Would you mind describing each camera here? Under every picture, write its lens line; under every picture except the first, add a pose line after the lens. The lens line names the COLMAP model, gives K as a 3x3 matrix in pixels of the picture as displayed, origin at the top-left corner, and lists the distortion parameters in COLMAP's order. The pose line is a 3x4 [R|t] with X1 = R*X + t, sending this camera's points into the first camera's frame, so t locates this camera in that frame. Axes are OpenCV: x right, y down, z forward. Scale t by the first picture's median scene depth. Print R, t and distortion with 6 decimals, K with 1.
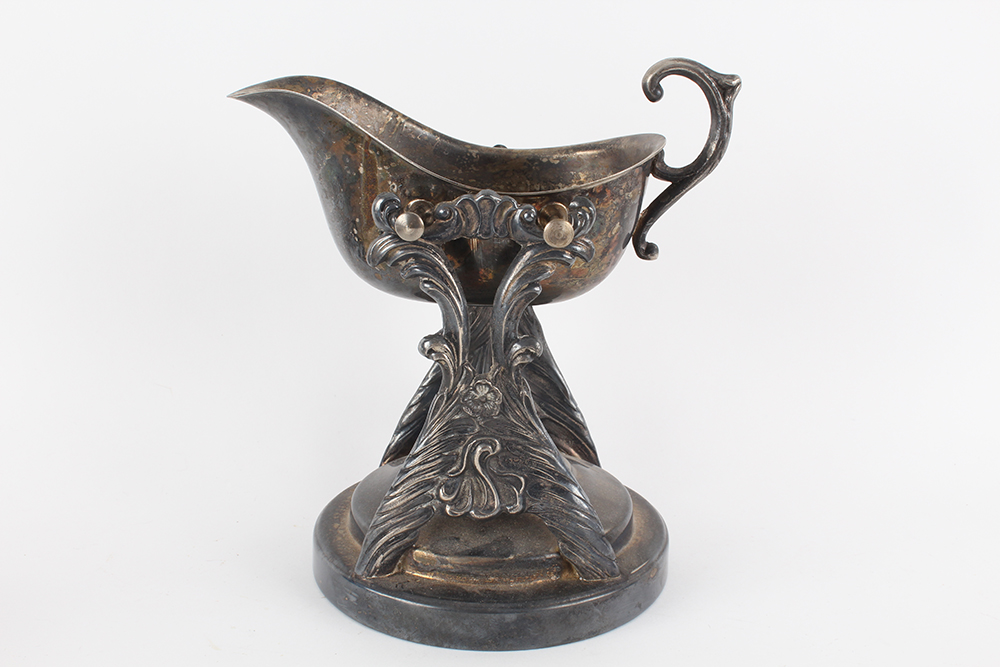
lens RADIAL K [[1386.4, 0, 500.0], [0, 1386.4, 333.5], [0, 0, 1]] dist [-0.039943, -0.030166]
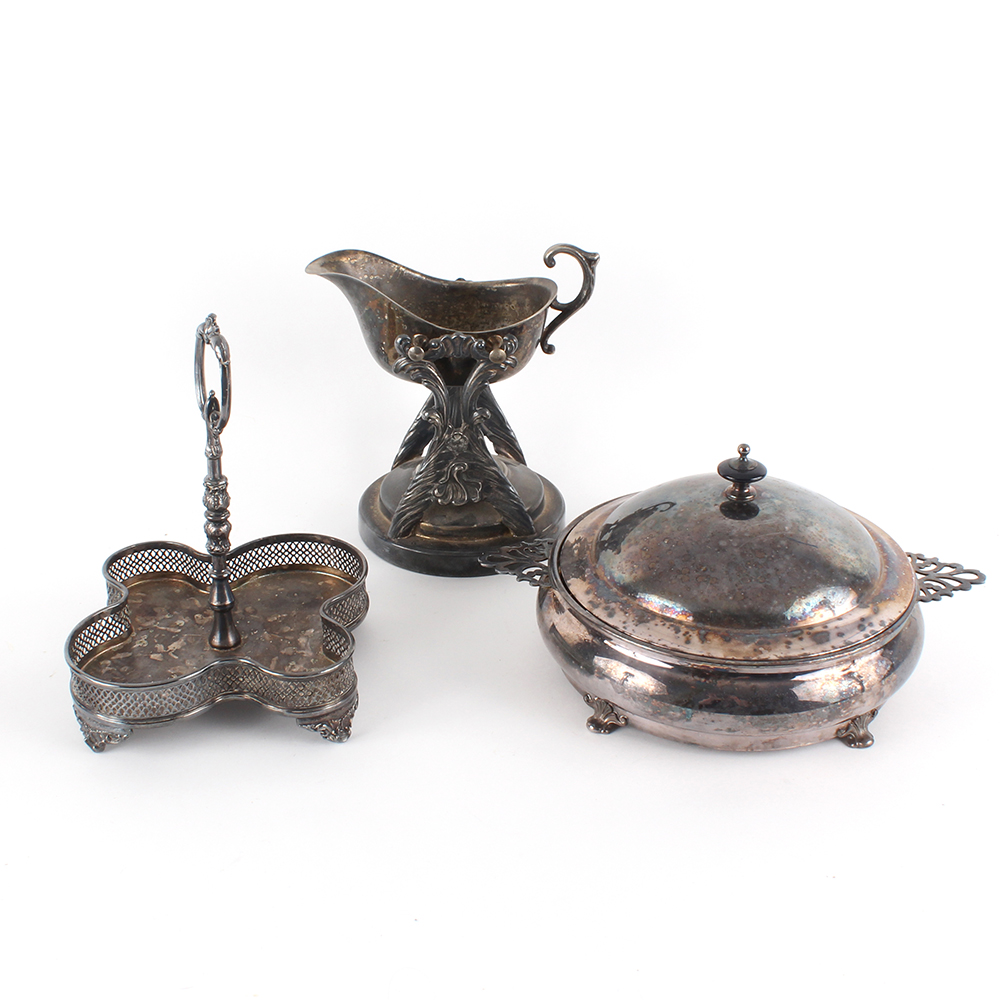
lens RADIAL K [[1458.1, 0, 500.3], [0, 1458.1, 524.5], [0, 0, 1]] dist [-0.018244, -0.615126]
pose [[0.998846, -0.029370, 0.037998, -0.031502], [0.021089, 0.979076, 0.202398, -0.225349], [-0.043147, -0.201363, 0.978566, -0.866027]]
